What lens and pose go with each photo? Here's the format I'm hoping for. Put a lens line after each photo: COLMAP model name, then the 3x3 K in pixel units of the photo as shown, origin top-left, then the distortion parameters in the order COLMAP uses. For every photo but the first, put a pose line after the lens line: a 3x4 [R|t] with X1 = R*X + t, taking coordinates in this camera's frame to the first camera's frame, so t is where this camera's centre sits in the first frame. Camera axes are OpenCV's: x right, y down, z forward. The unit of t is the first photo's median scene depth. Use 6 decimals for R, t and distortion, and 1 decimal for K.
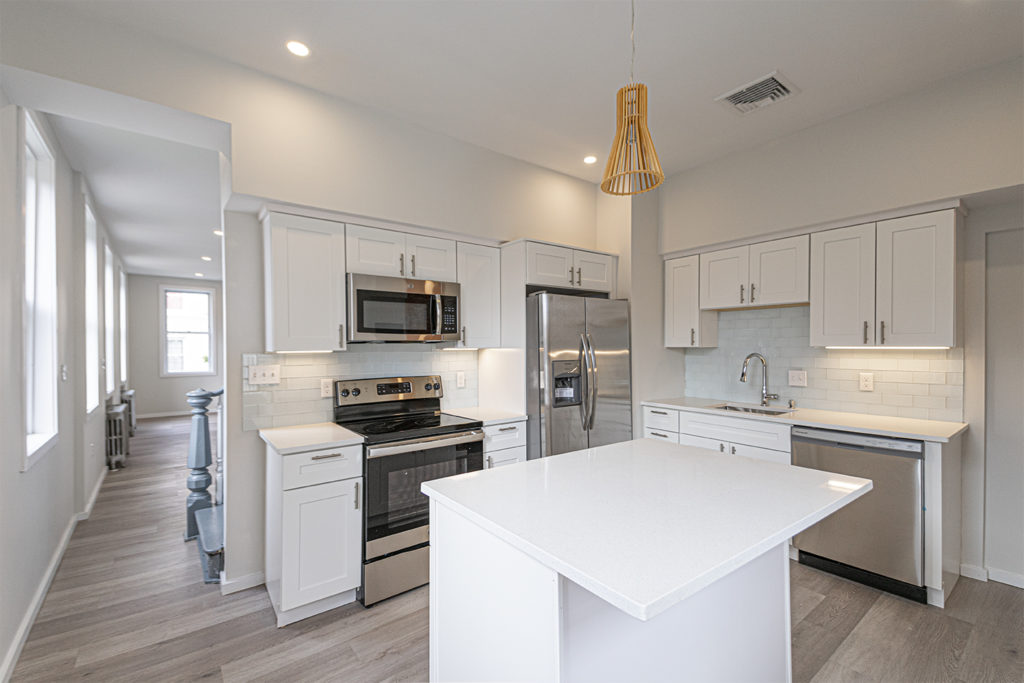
lens RADIAL K [[446.0, 0, 518.8], [0, 446.0, 349.4], [0, 0, 1]] dist [0.026707, -0.006061]
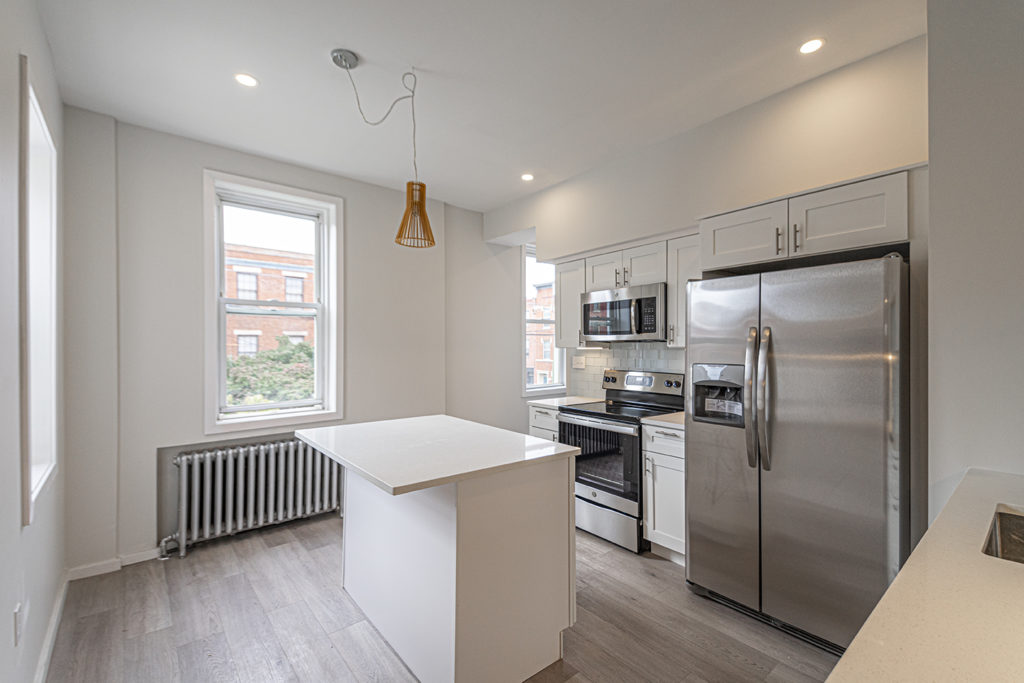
lens RADIAL K [[446.0, 0, 521.1], [0, 446.0, 347.5], [0, 0, 1]] dist [0.026707, -0.006061]
pose [[0.027626, 0.009010, -0.999578, 0.454127], [-0.000421, 0.999959, 0.009002, -0.005204], [0.999618, 0.000172, 0.027629, 0.338312]]
